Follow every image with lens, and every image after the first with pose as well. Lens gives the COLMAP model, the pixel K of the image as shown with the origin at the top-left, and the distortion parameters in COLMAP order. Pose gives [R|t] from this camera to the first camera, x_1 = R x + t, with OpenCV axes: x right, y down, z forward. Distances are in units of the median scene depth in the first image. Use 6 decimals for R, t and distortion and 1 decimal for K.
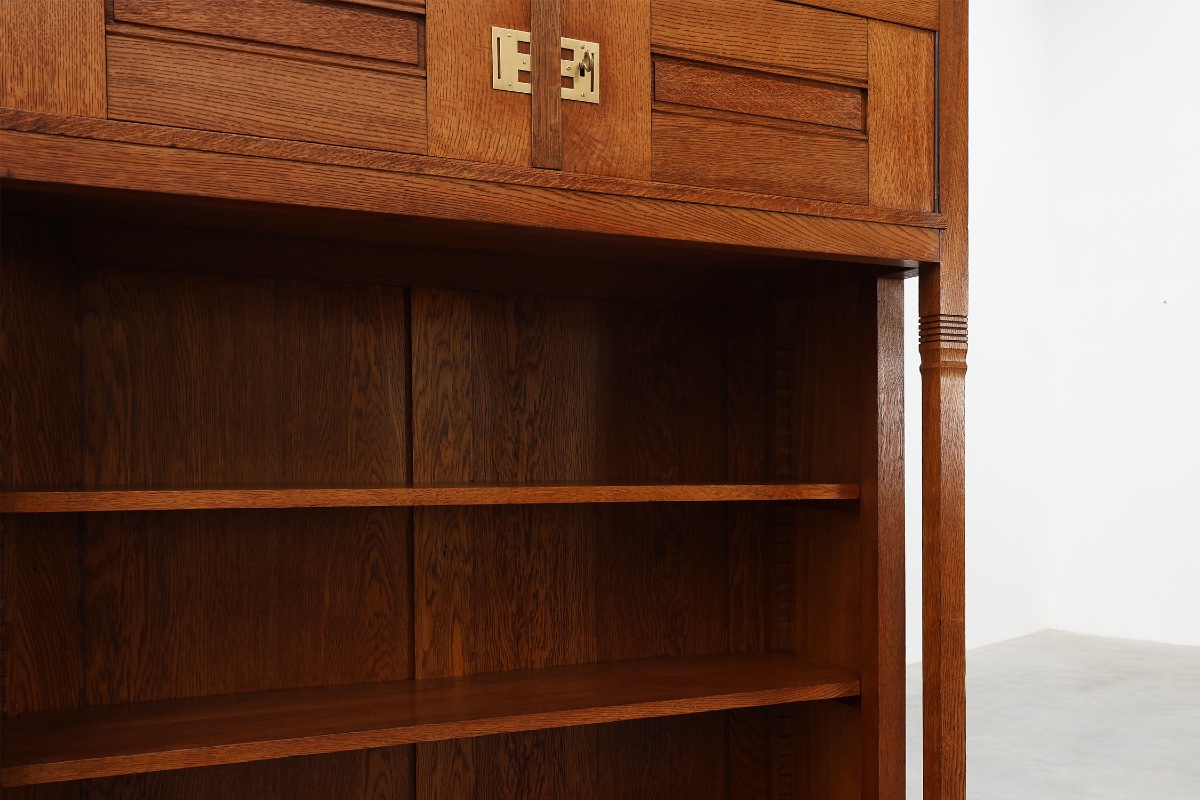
lens RADIAL K [[1233.3, 0, 750.1], [0, 1233.3, 487.2], [0, 0, 1]] dist [0.000886, 0.011606]
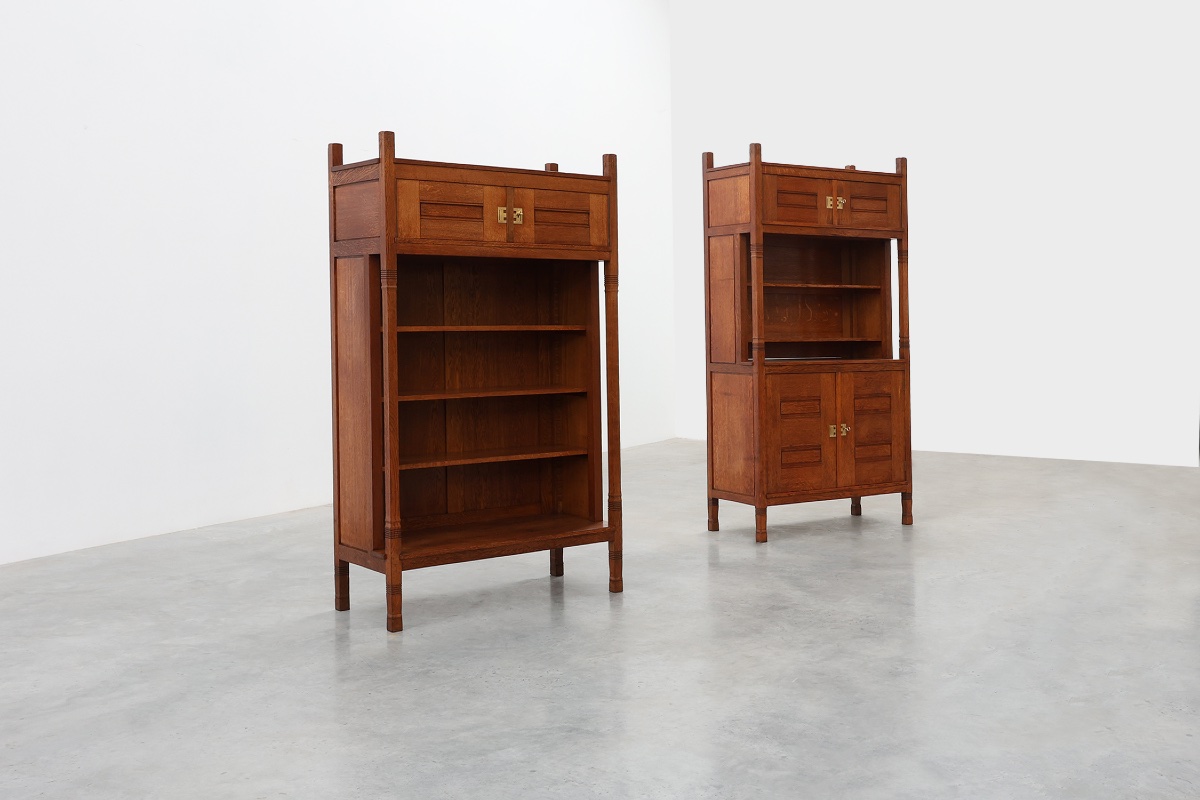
lens RADIAL K [[1299.7, 0, 658.1], [0, 1299.7, 371.7], [0, 0, 1]] dist [0.008036, 0.001353]
pose [[0.978966, -0.015343, 0.203447, -0.468443], [0.012856, 0.999826, 0.013539, 0.084313], [-0.203619, -0.010639, 0.978992, -2.643627]]
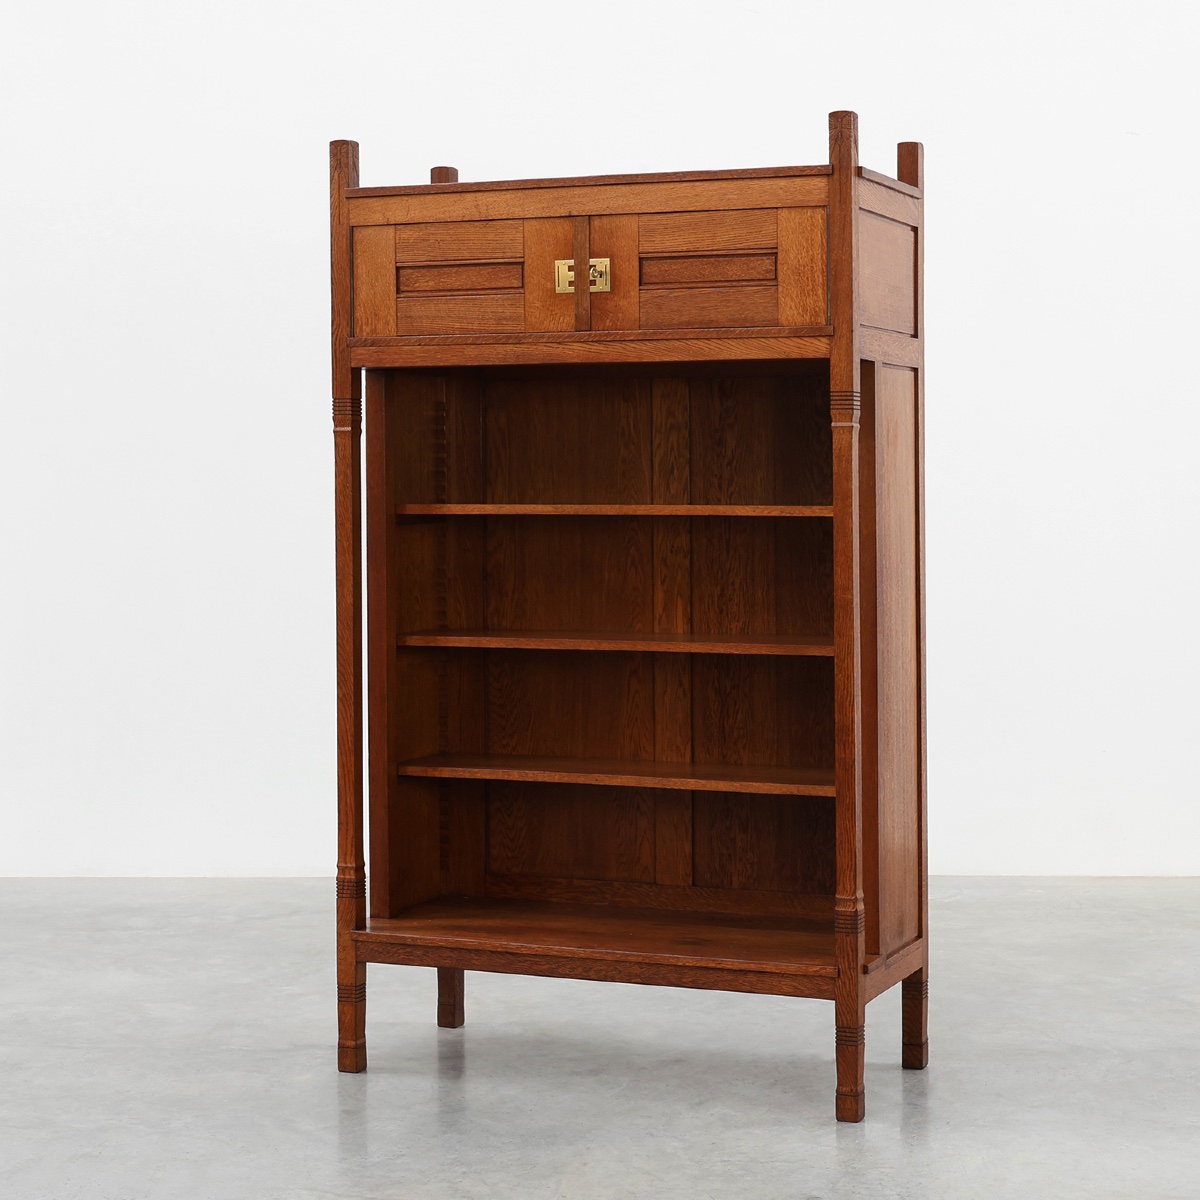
lens RADIAL K [[2440.2, 0, 600.0], [0, 2440.2, 600.0], [0, 0, 1]] dist [0.010608, 0.011839]
pose [[0.637002, 0.032405, -0.770181, 2.311587], [-0.020976, 0.999475, 0.024703, 0.047257], [0.770577, 0.000420, 0.637347, -1.133548]]
